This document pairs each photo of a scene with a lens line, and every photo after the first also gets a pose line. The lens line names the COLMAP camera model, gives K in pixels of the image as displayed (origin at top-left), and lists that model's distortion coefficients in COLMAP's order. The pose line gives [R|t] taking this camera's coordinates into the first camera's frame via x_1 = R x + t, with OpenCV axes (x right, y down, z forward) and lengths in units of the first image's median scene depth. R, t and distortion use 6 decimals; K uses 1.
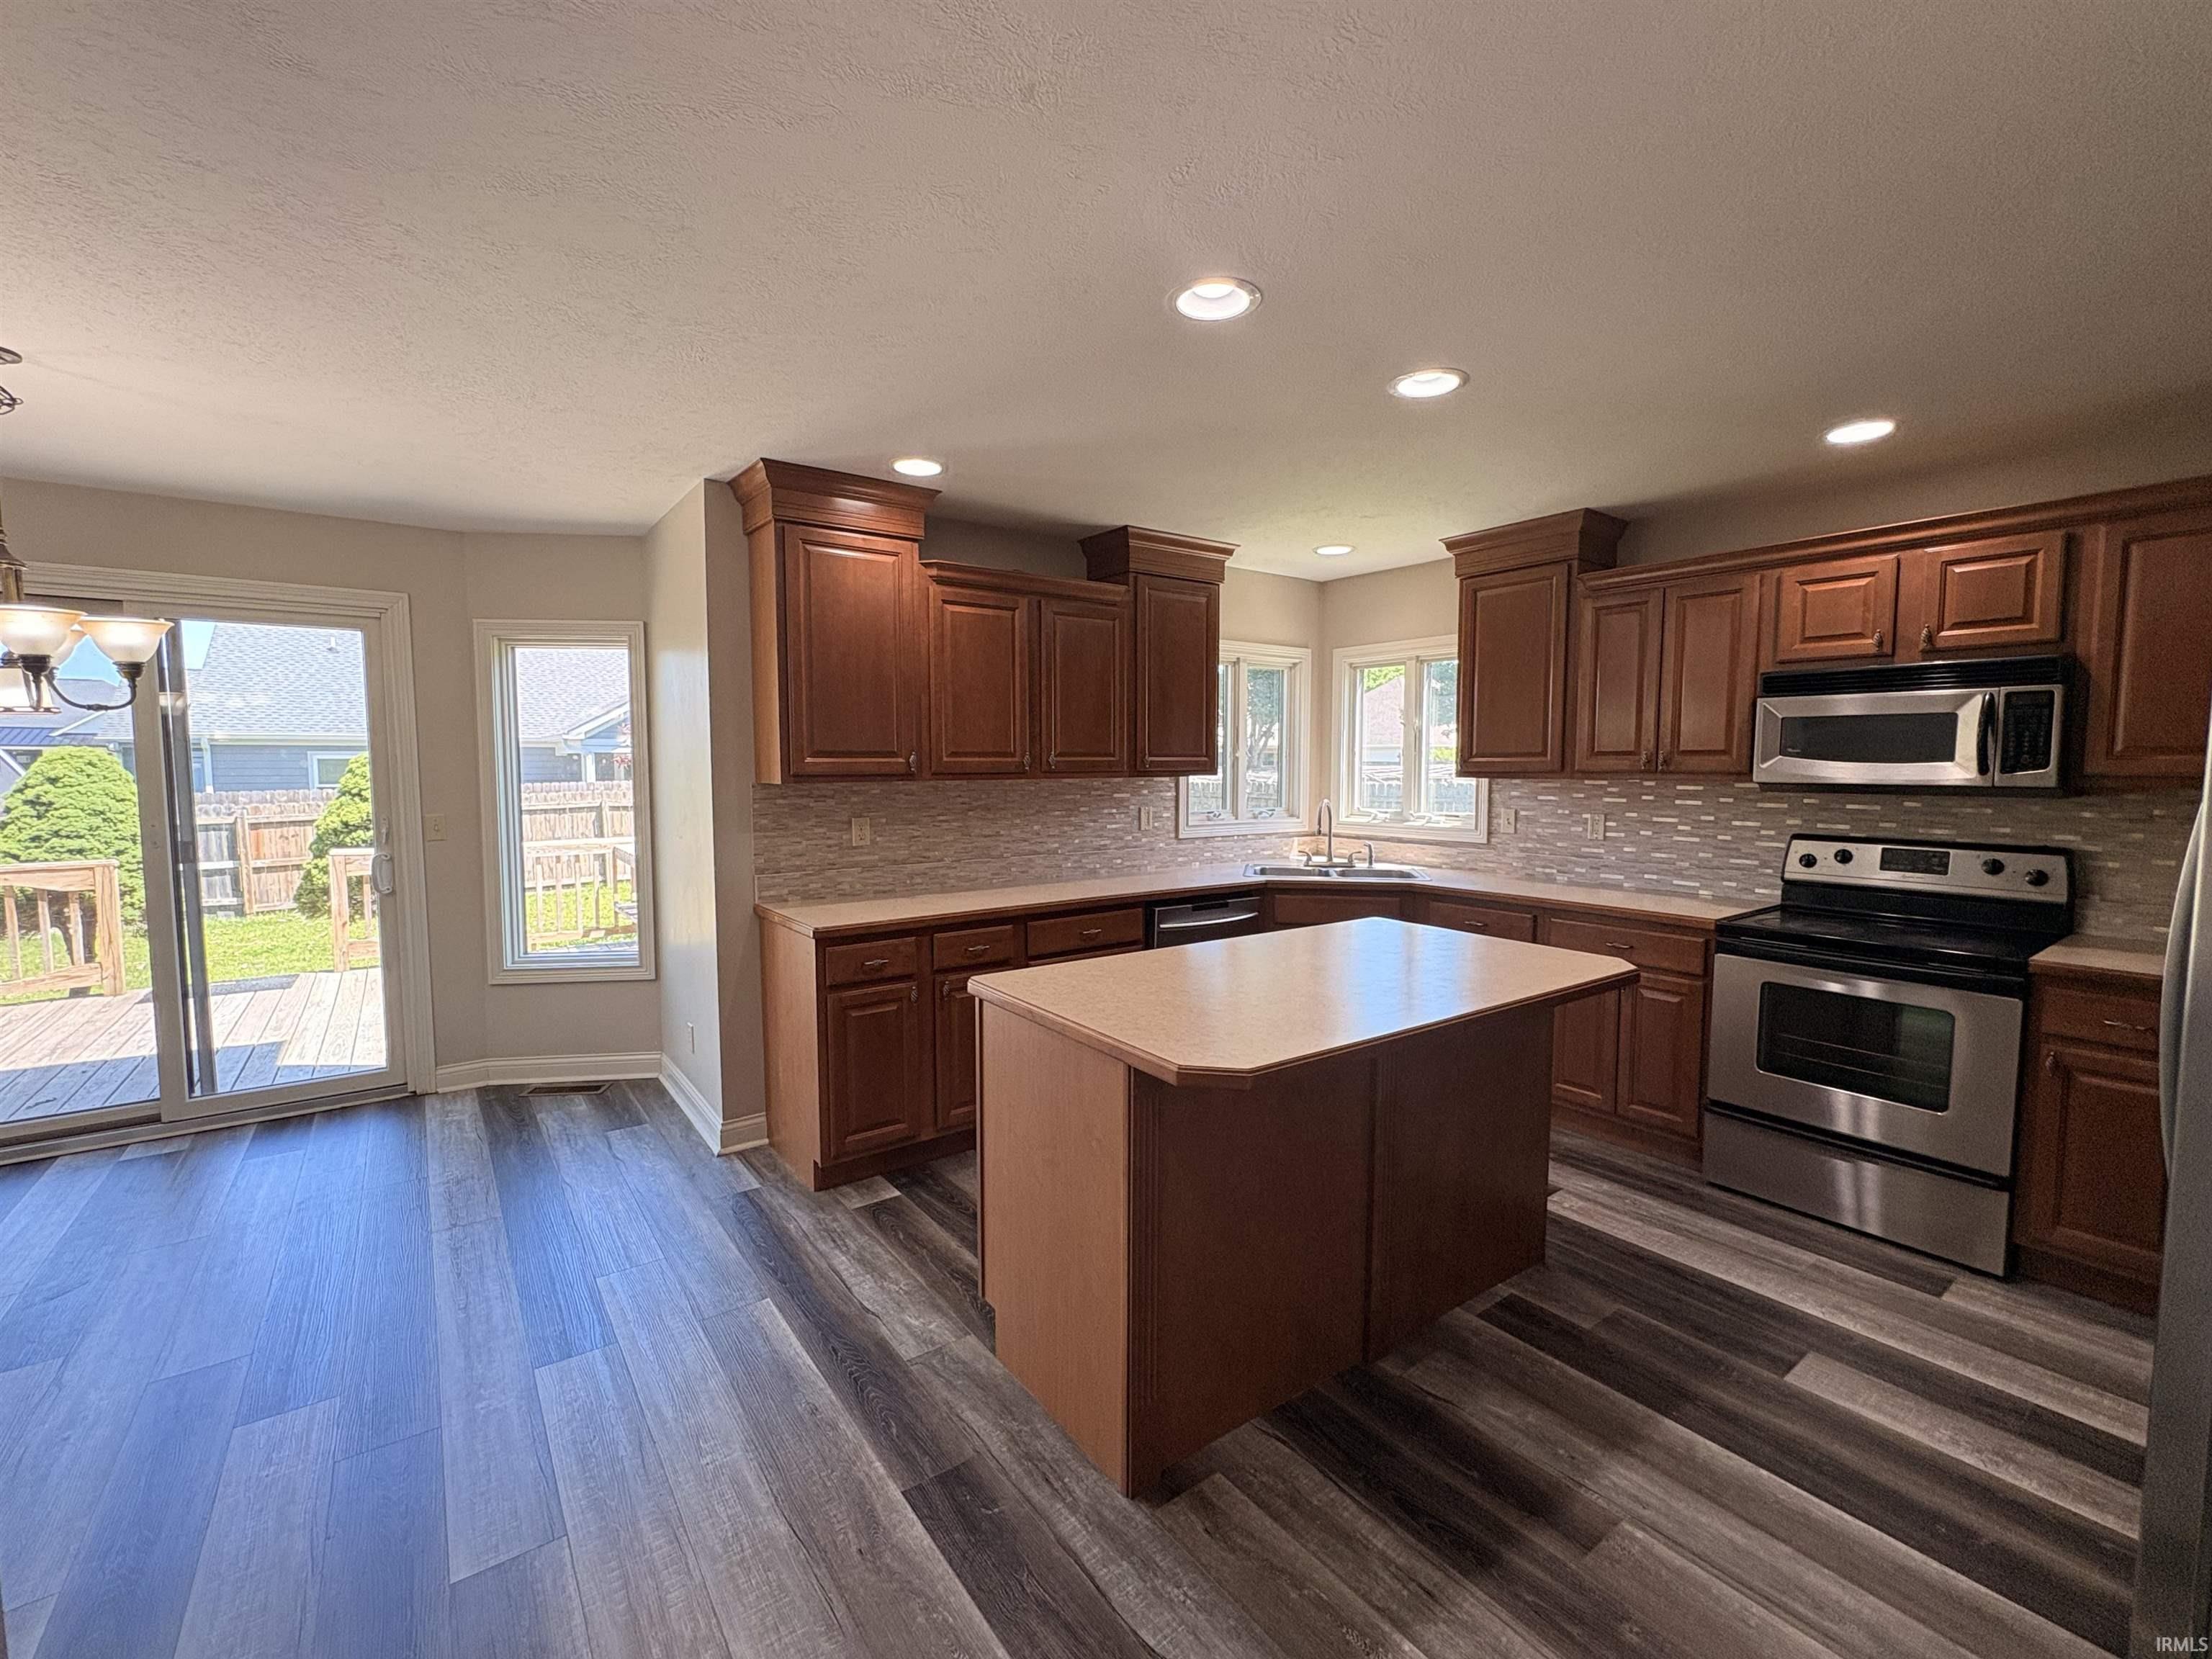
lens RADIAL K [[940.5, 0, 1104.7], [0, 940.5, 825.5], [0, 0, 1]] dist [0.001481, -0.000765]
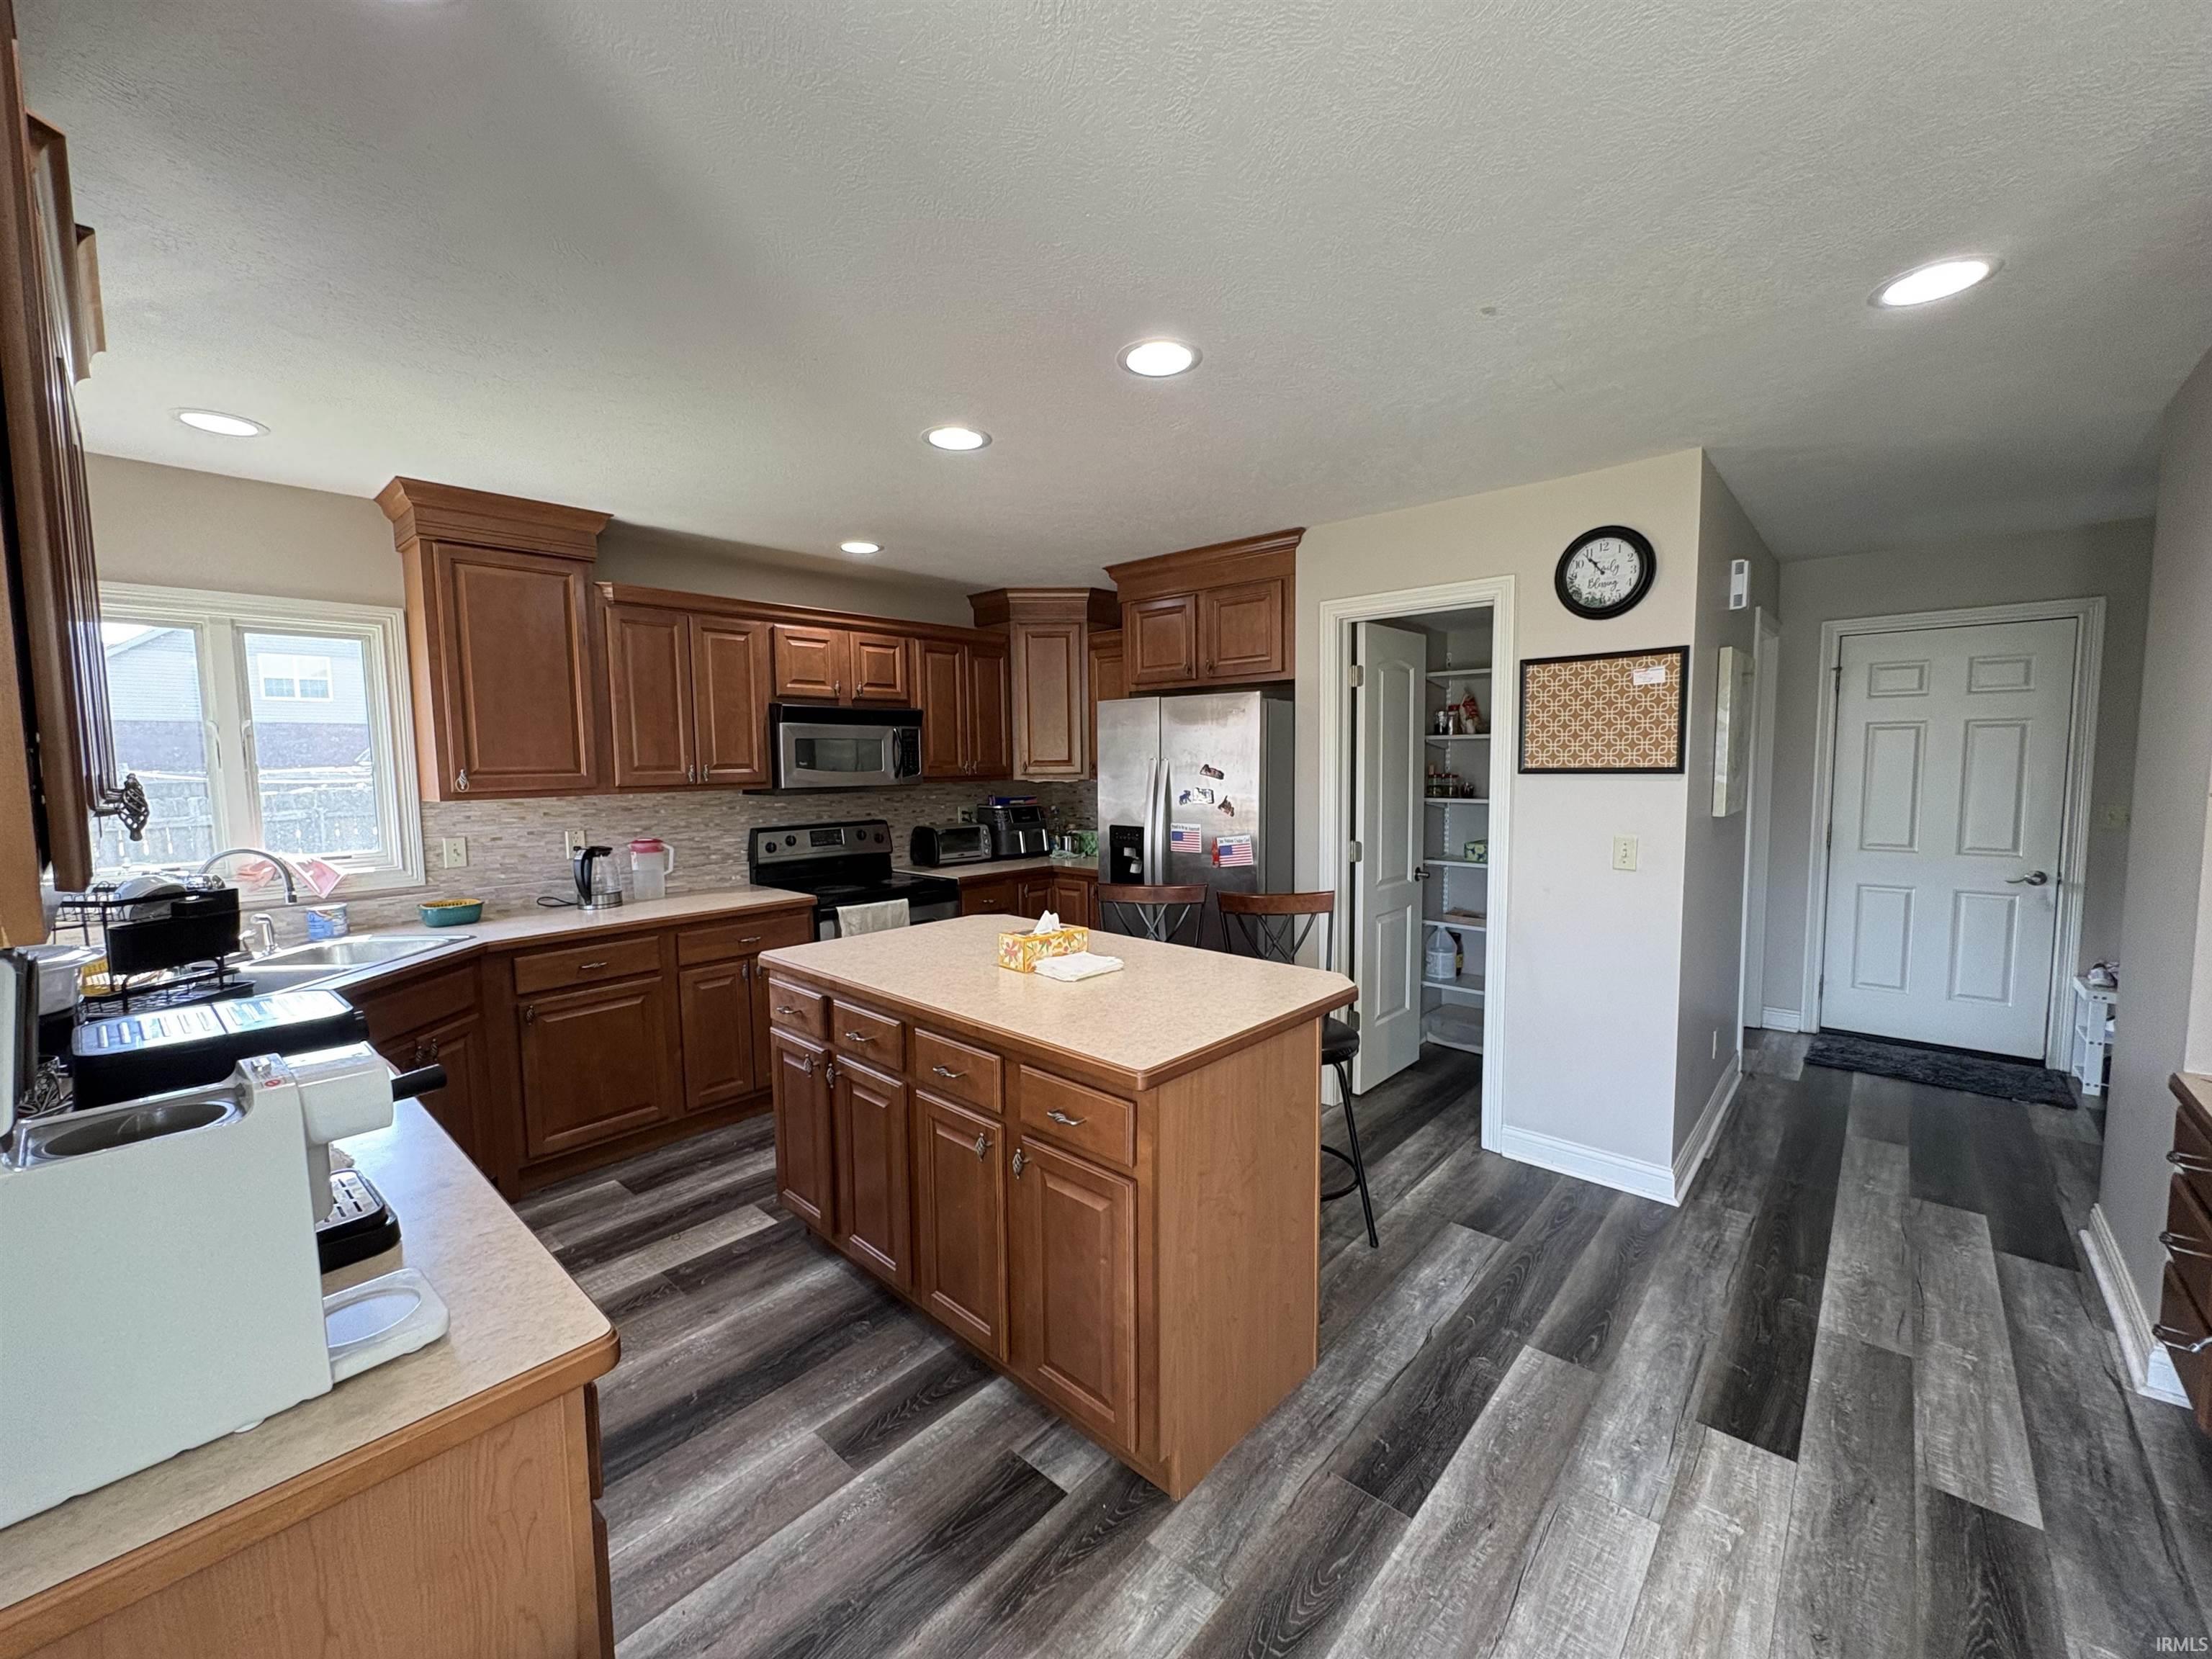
lens RADIAL K [[877.4, 0, 1105.7], [0, 877.4, 832.1], [0, 0, 1]] dist [-0.000201, -0.000086]
pose [[-0.196960, -0.078791, 0.977240, -0.646513], [0.082226, 0.991926, 0.096547, -0.076630], [-0.976957, 0.099370, -0.188891, 0.922687]]
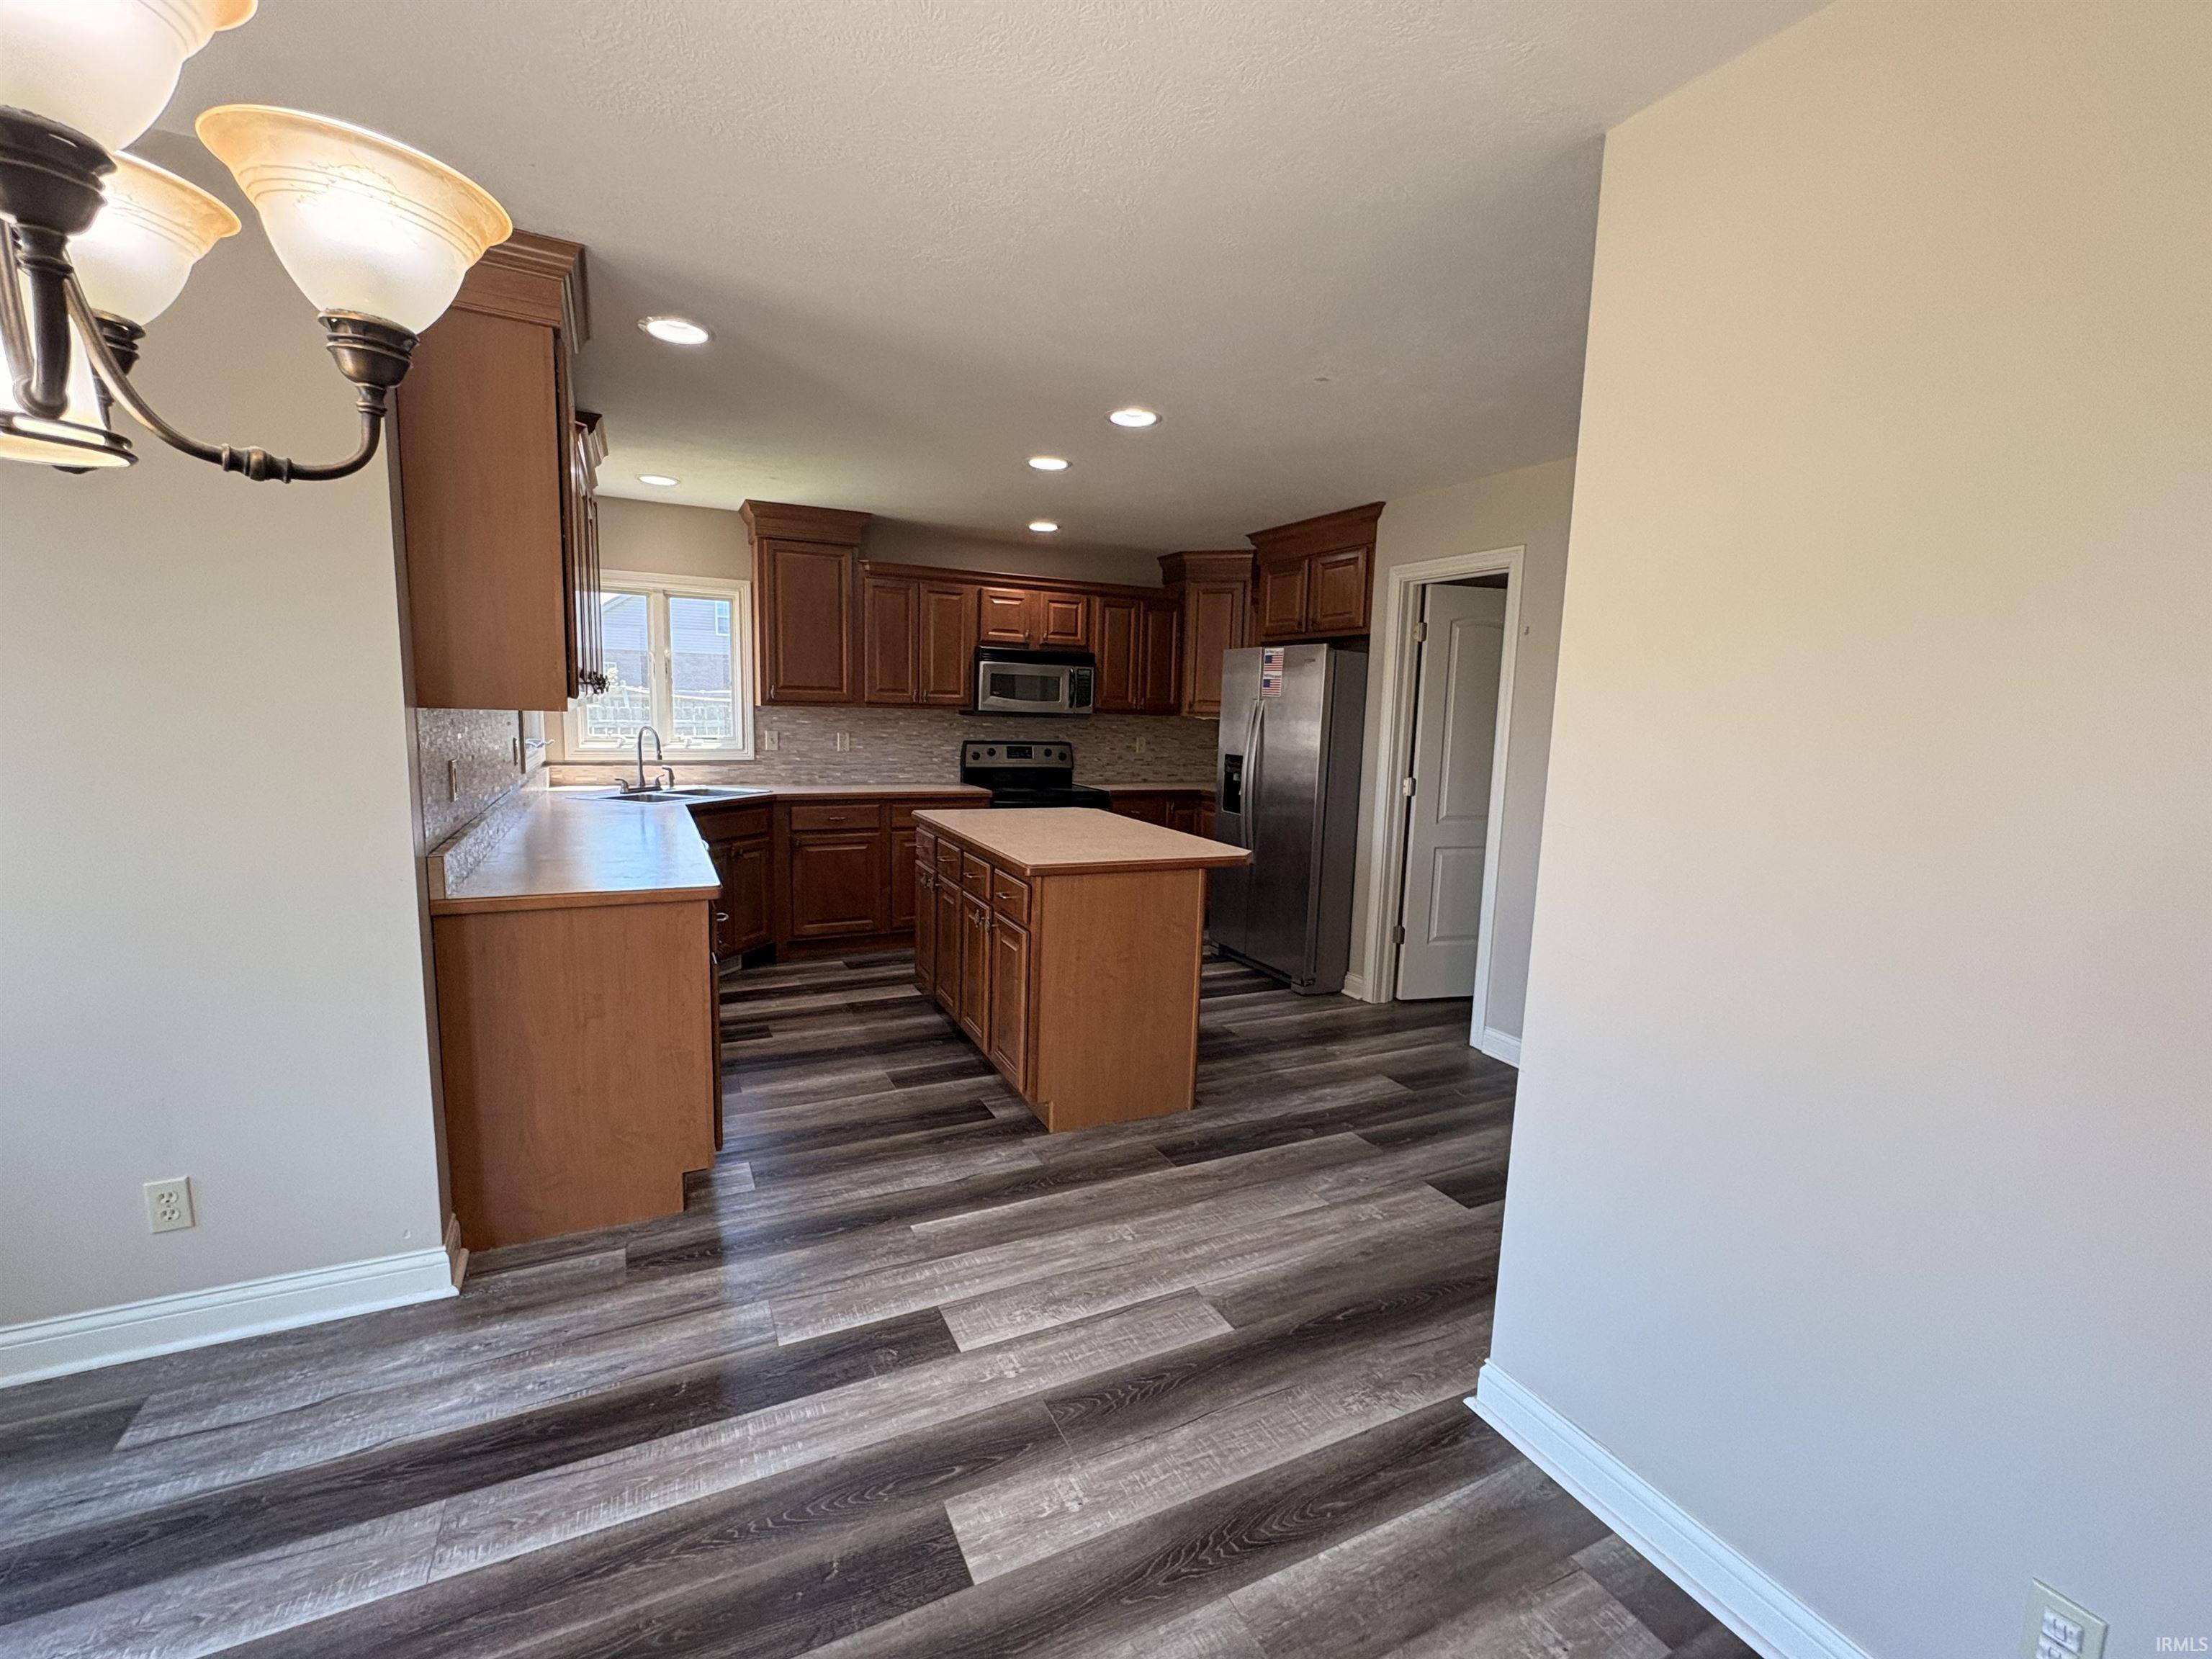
lens RADIAL K [[940.5, 0, 1104.1], [0, 940.5, 831.9], [0, 0, 1]] dist [0.001481, -0.000765]
pose [[0.179314, -0.124139, 0.975928, -1.111079], [0.038377, 0.992134, 0.119149, -0.025893], [-0.983043, 0.016088, 0.182668, 0.537461]]
